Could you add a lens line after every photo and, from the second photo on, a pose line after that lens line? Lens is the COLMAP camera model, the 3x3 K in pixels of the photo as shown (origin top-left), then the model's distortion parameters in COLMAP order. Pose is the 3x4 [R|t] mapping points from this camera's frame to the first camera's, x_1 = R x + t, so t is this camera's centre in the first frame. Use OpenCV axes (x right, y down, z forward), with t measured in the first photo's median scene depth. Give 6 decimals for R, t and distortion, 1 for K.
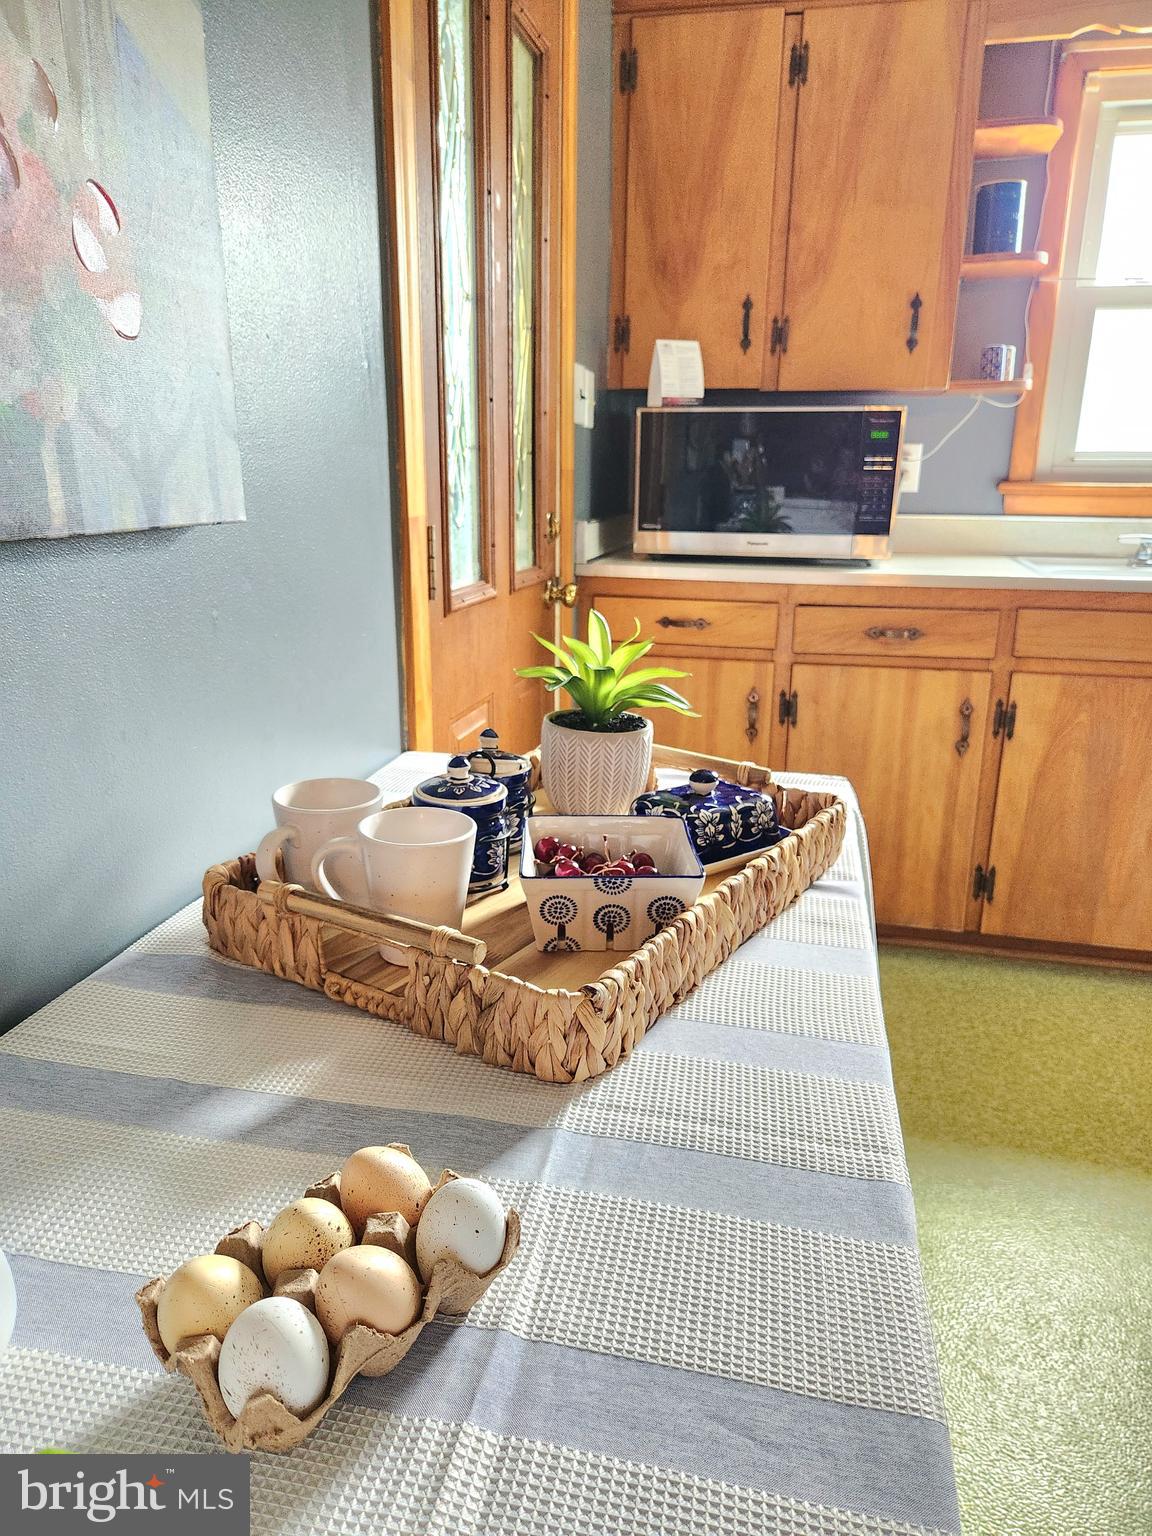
lens RADIAL K [[1064.9, 0, 578.2], [0, 1064.9, 762.8], [0, 0, 1]] dist [0.037382, -0.025365]
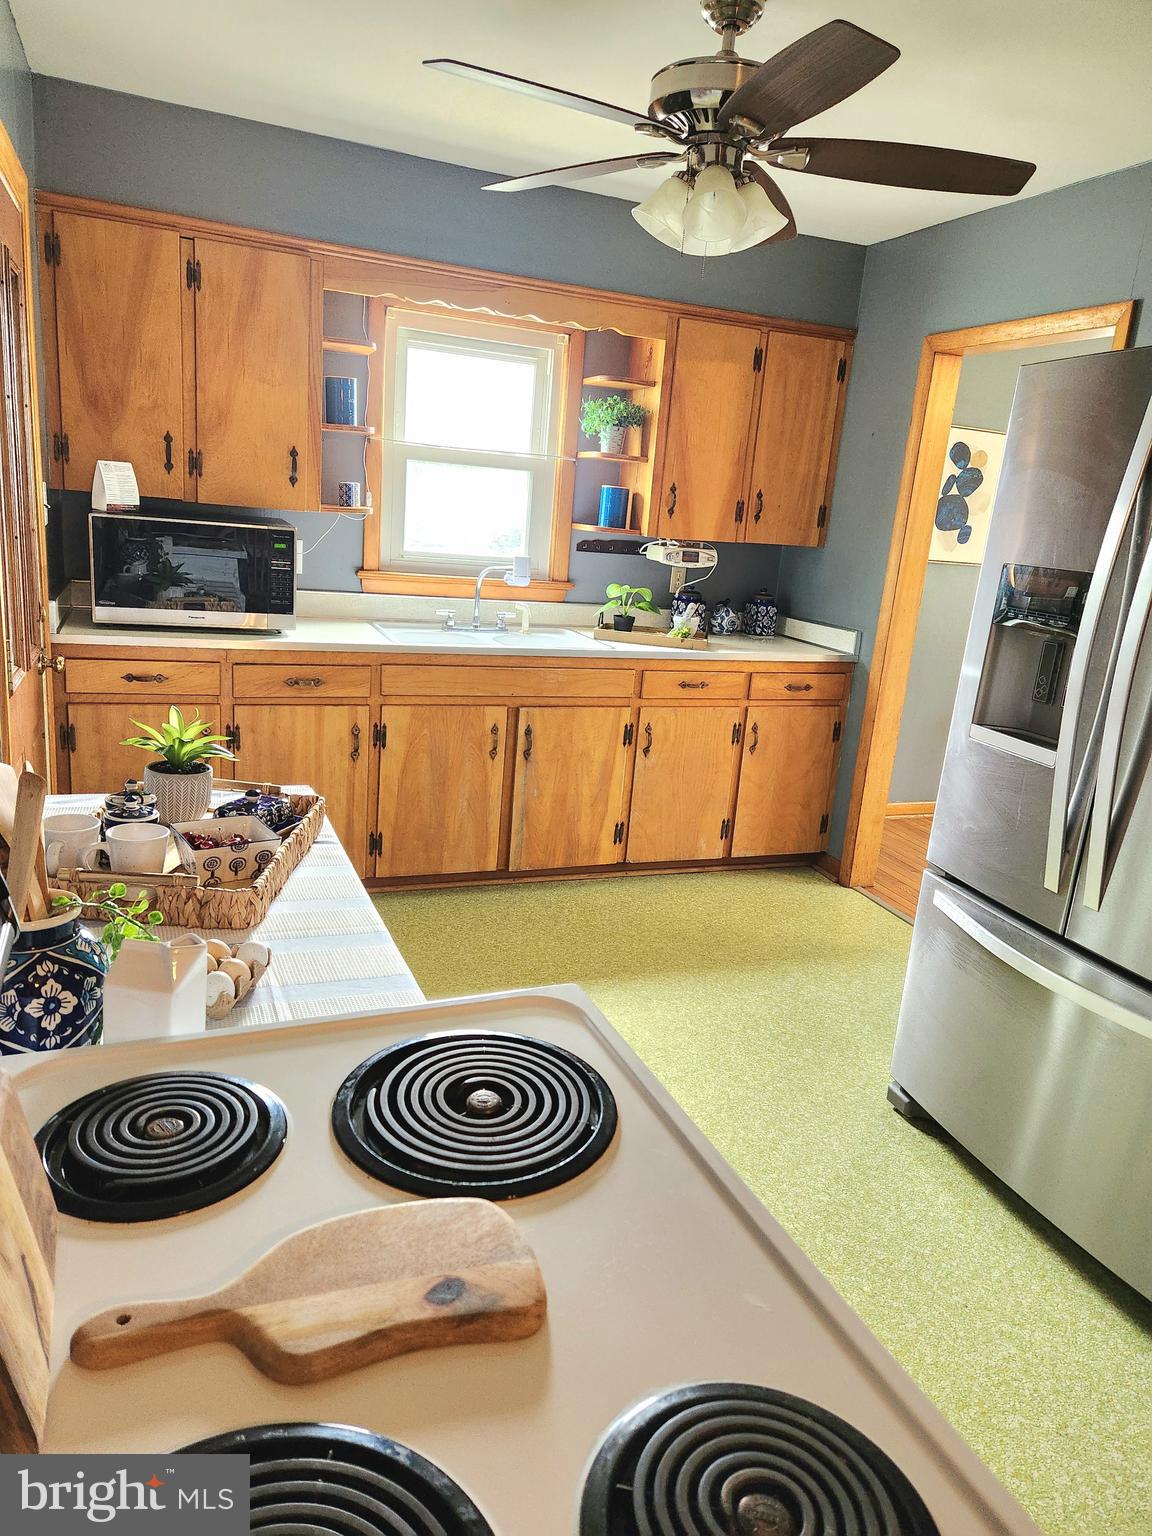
lens RADIAL K [[1022.6, 0, 574.2], [0, 1022.6, 771.7], [0, 0, 1]] dist [0.065620, -0.056098]
pose [[0.830158, -0.089681, 0.550268, -0.182698], [0.082827, 0.995864, 0.037347, -0.020380], [-0.551341, 0.014573, 0.834153, -0.378454]]
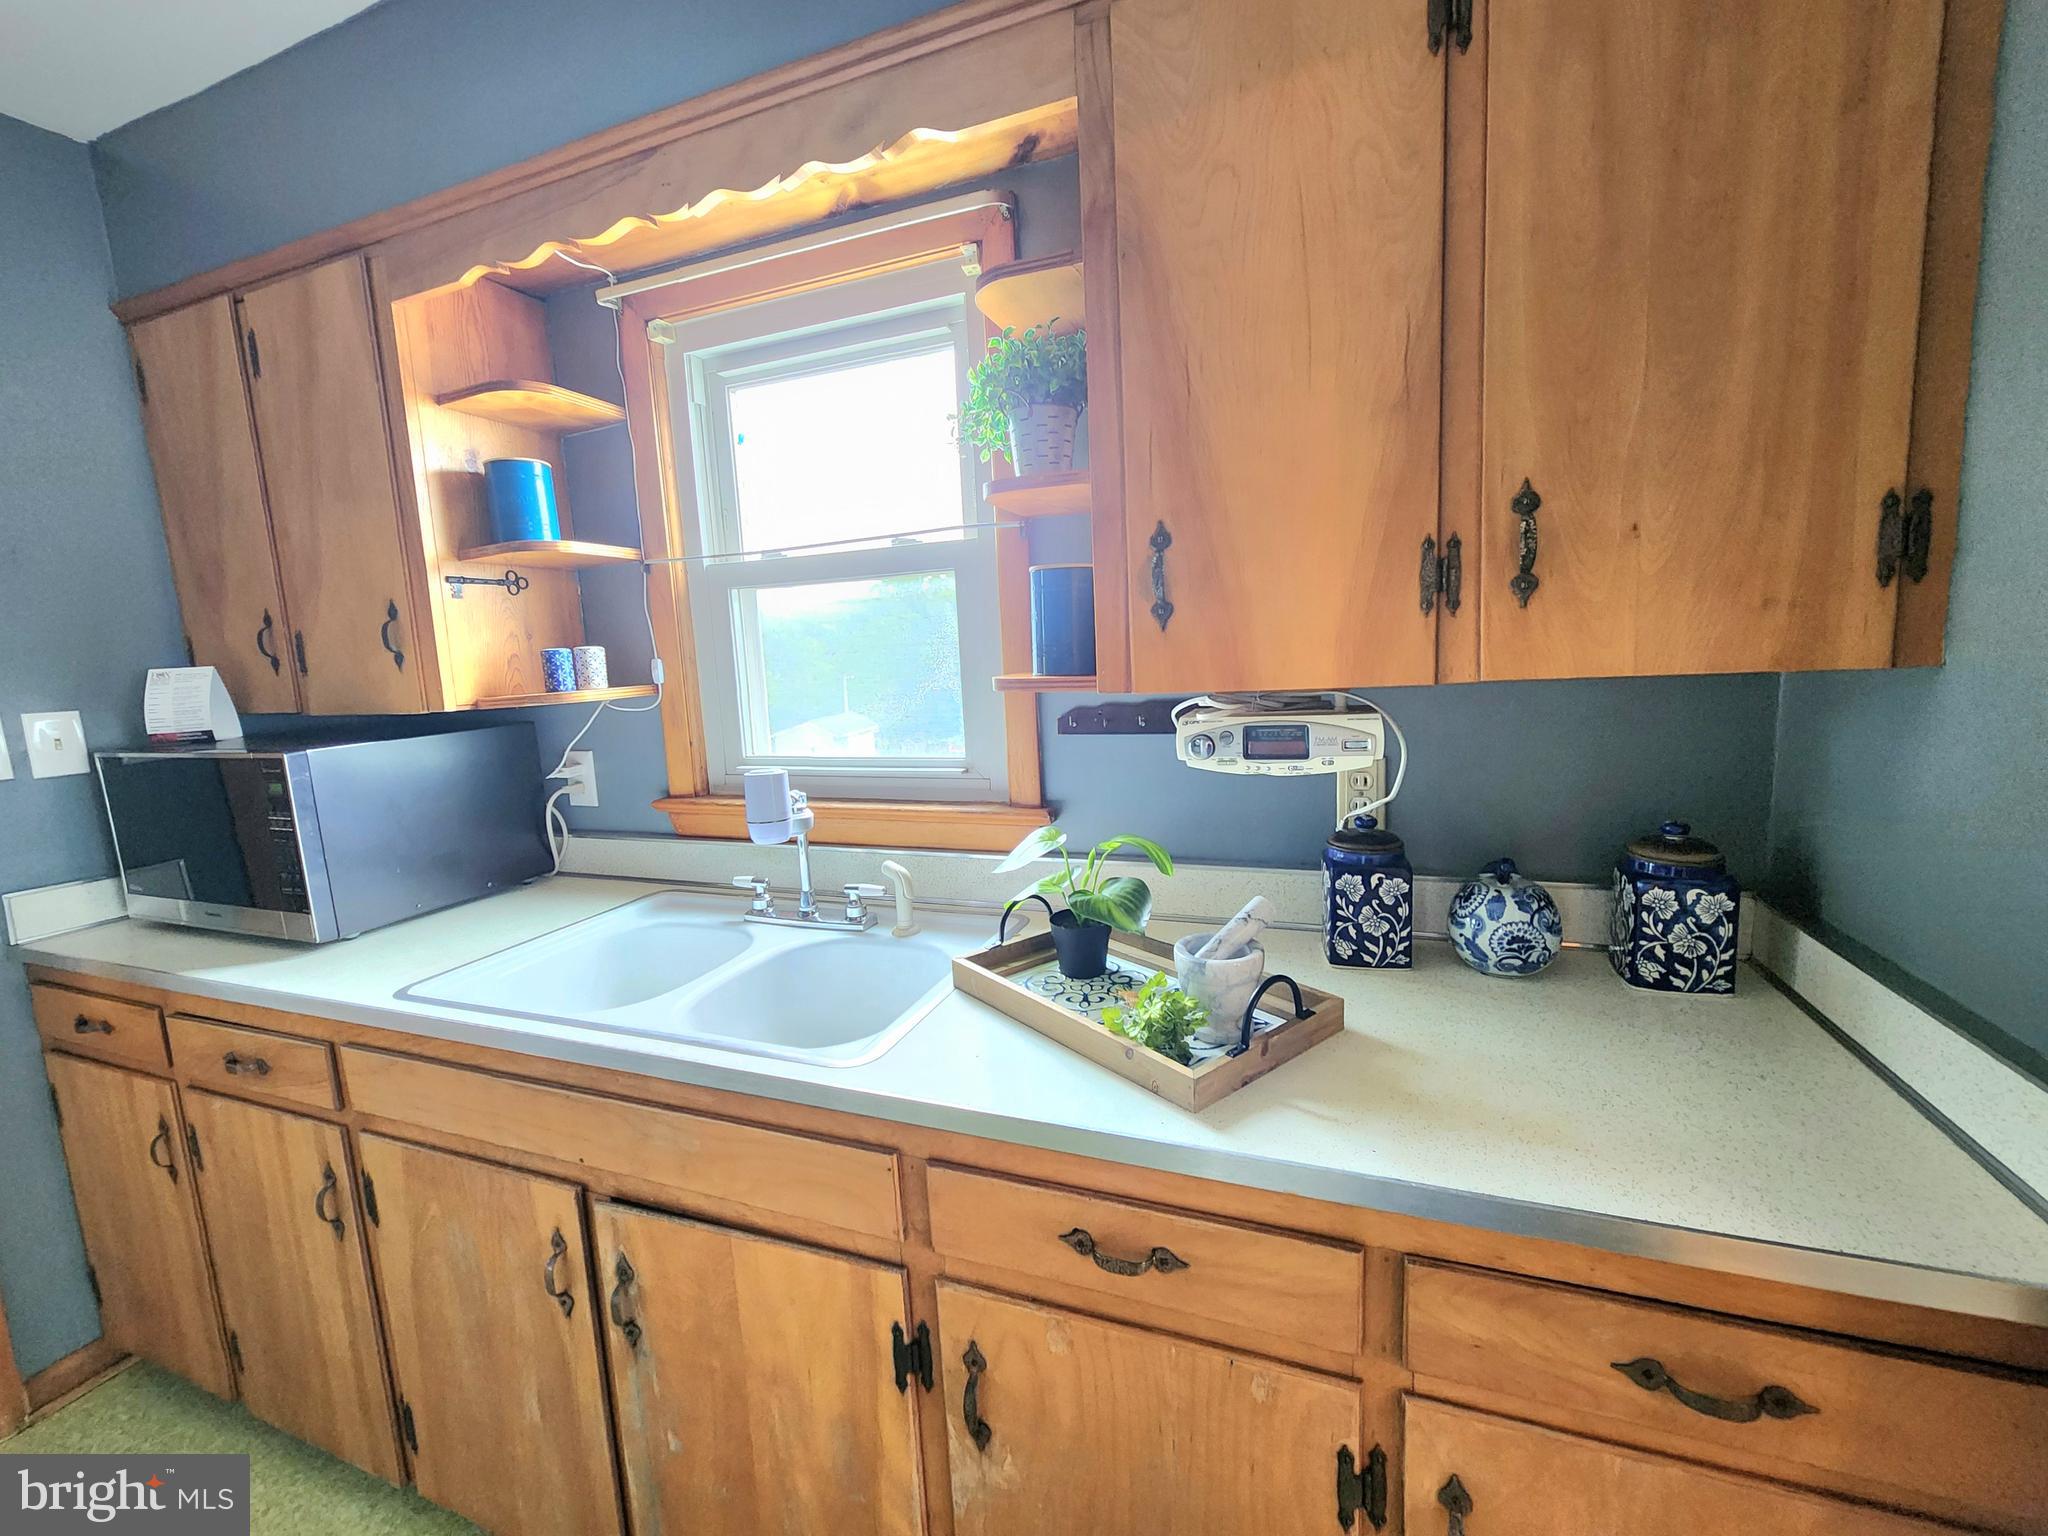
lens RADIAL K [[839.5, 0, 1026.5], [0, 839.5, 765.8], [0, 0, 1]] dist [-0.001576, -0.000199]
pose [[0.987504, -0.039141, -0.152655, 0.896183], [0.018191, 0.990502, -0.136291, -0.229998], [0.156539, 0.131811, 0.978837, 0.499395]]
